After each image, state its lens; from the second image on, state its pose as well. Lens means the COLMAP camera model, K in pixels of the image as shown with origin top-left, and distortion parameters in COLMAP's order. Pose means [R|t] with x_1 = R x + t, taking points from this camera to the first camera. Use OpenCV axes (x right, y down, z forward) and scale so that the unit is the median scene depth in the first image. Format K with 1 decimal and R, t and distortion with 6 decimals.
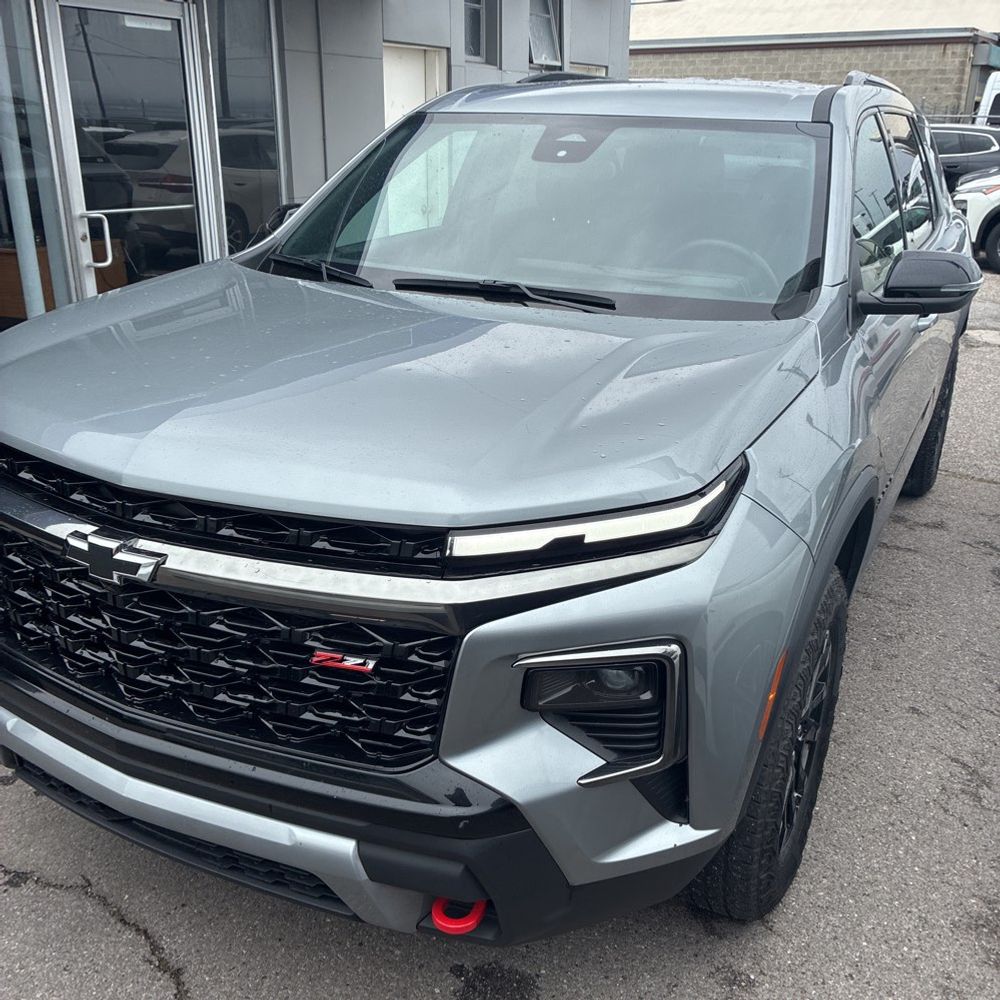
lens RADIAL K [[1016.4, 0, 496.4], [0, 1016.4, 507.3], [0, 0, 1]] dist [0.023940, 0.000000]
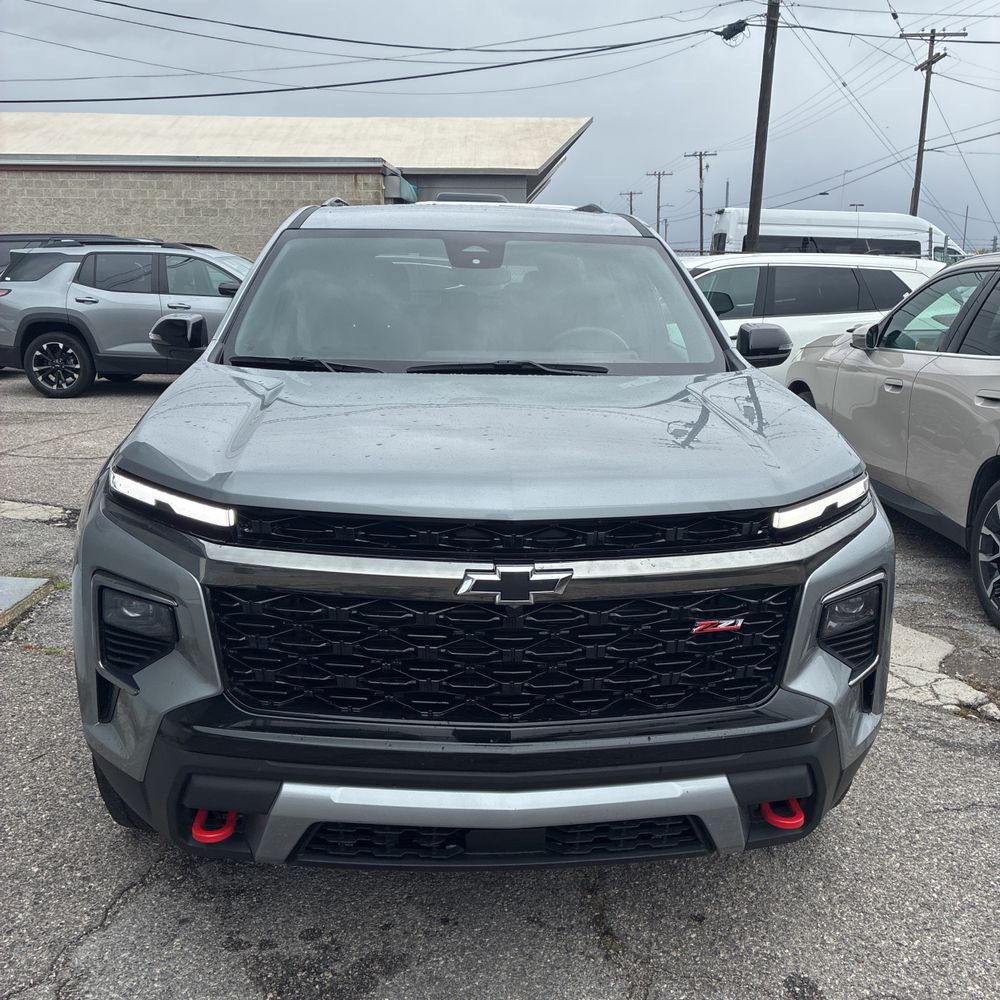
lens RADIAL K [[1016.4, 0, 505.2], [0, 1016.4, 491.0], [0, 0, 1]] dist [0.023940, 0.000000]
pose [[0.850052, -0.119199, 0.513033, -0.981353], [0.186894, 0.978933, -0.082221, 0.040134], [-0.492425, 0.165775, 0.854422, 0.012306]]
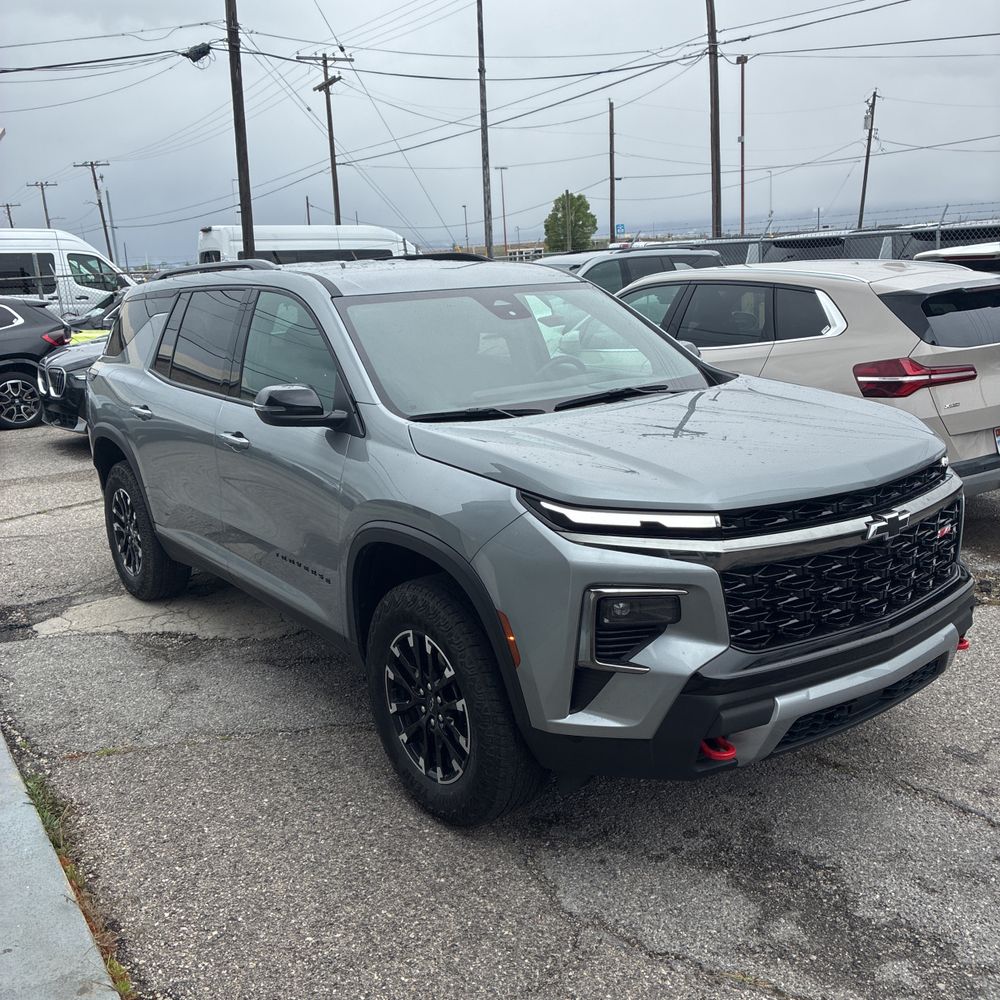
lens RADIAL K [[1016.4, 0, 495.9], [0, 1016.4, 491.4], [0, 0, 1]] dist [0.023940, 0.000000]
pose [[0.432336, -0.234832, 0.870597, -2.255156], [0.368537, 0.927190, 0.067083, -0.384568], [-0.822962, 0.291845, 0.487402, 0.691431]]
